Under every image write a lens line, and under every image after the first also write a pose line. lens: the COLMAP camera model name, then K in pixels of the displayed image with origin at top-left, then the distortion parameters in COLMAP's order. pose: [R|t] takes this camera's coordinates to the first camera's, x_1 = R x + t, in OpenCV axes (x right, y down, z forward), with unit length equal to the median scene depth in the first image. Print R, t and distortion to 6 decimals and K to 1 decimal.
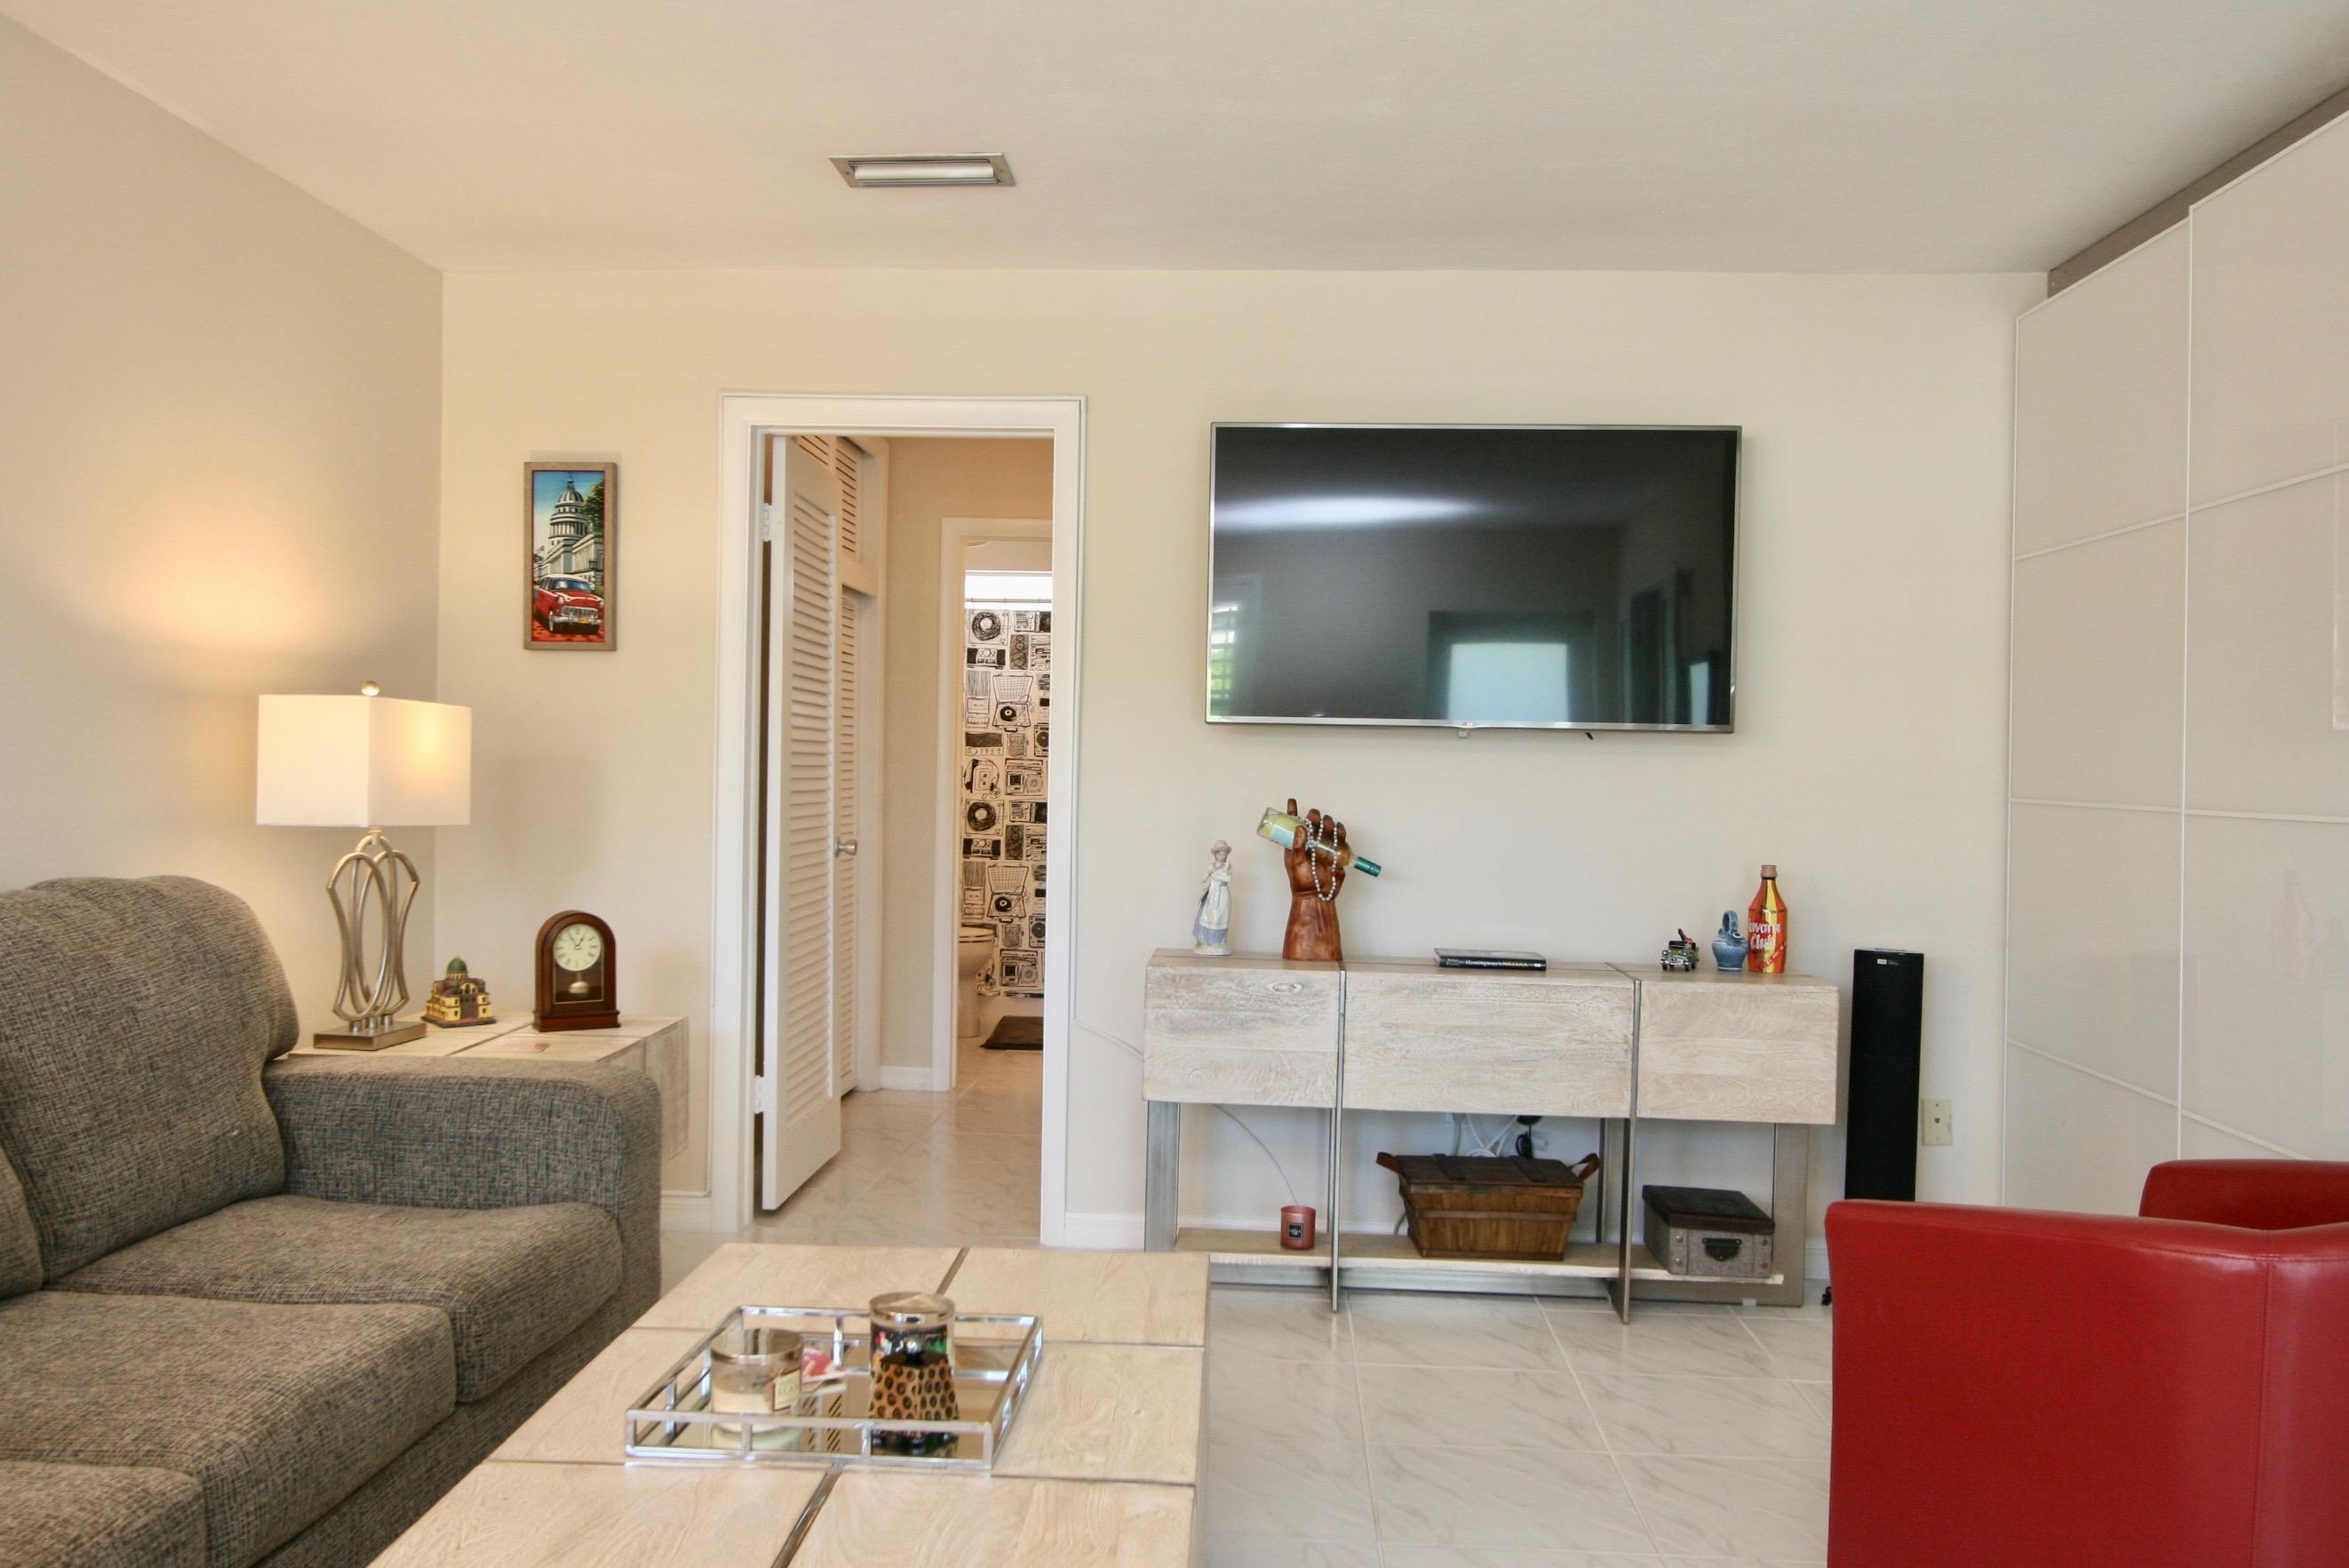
lens RADIAL K [[1816.8, 0, 1166.6], [0, 1816.8, 782.9], [0, 0, 1]] dist [-0.010580, 0.018970]
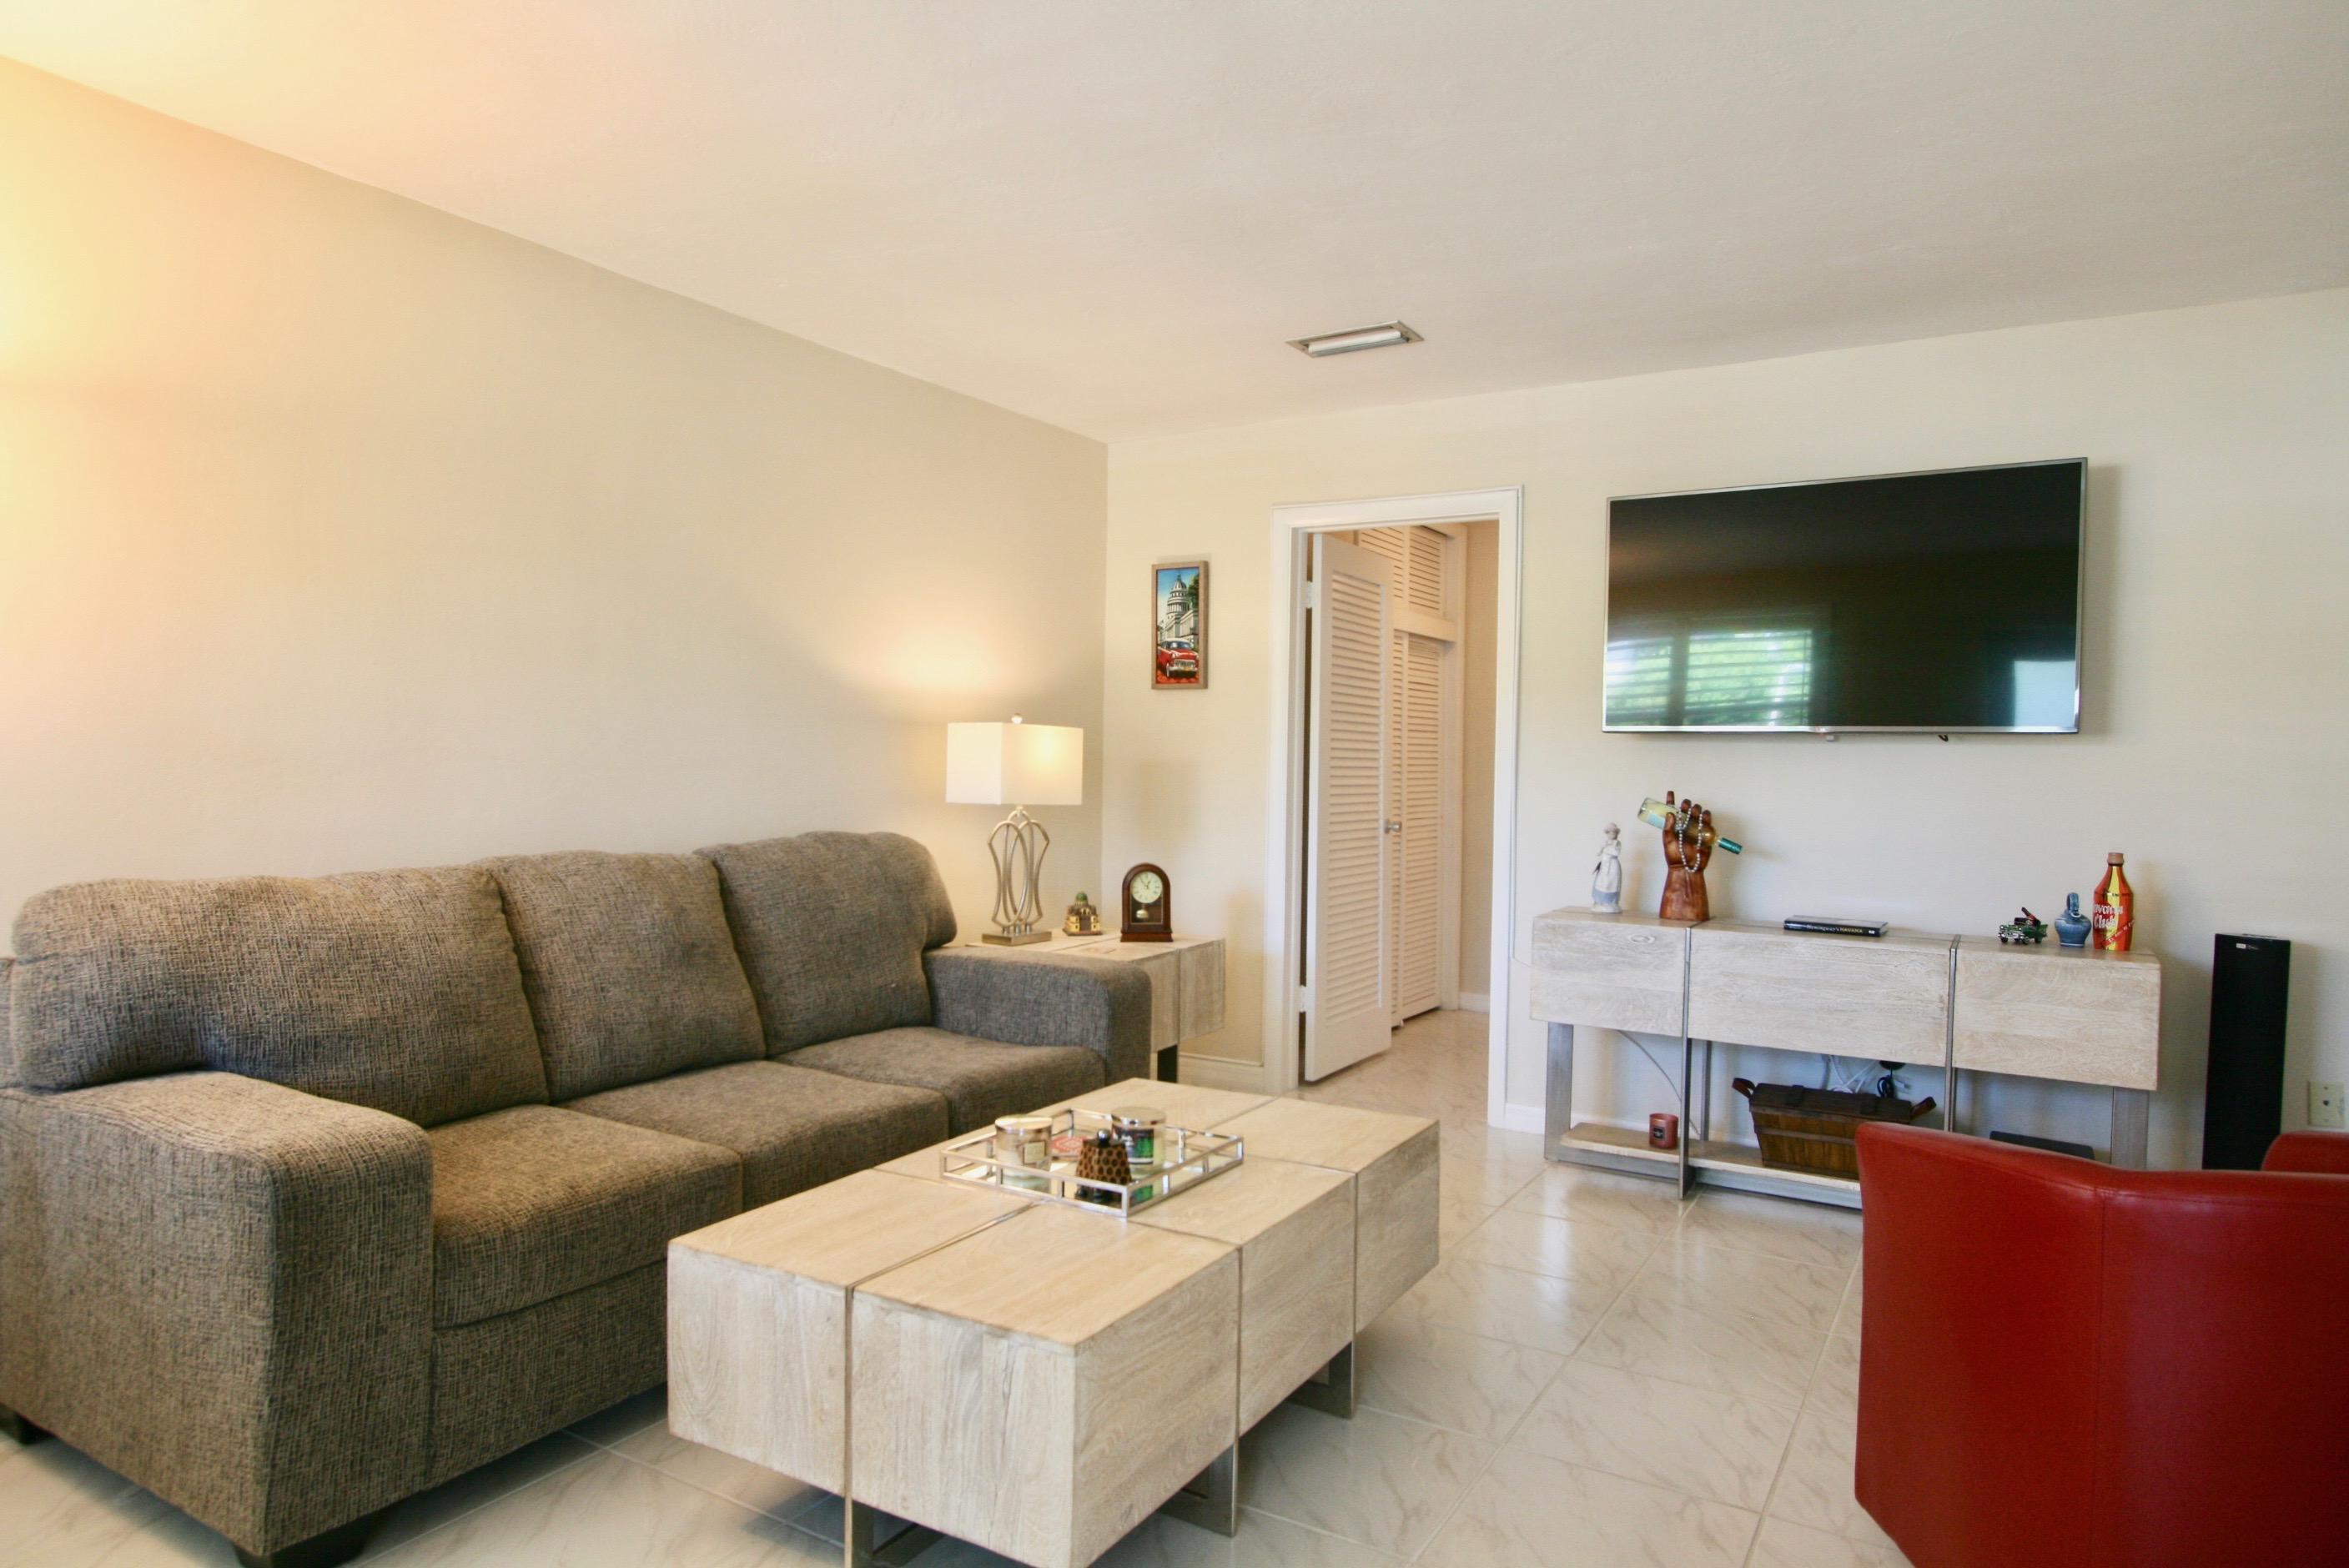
lens RADIAL K [[1401.0, 0, 1179.4], [0, 1401.0, 779.3], [0, 0, 1]] dist [-0.009892, 0.003289]
pose [[0.885758, 0.000474, -0.464147, 0.225929], [-0.002049, 0.999994, -0.002889, 0.004323], [0.464142, 0.003510, 0.885754, -0.016061]]
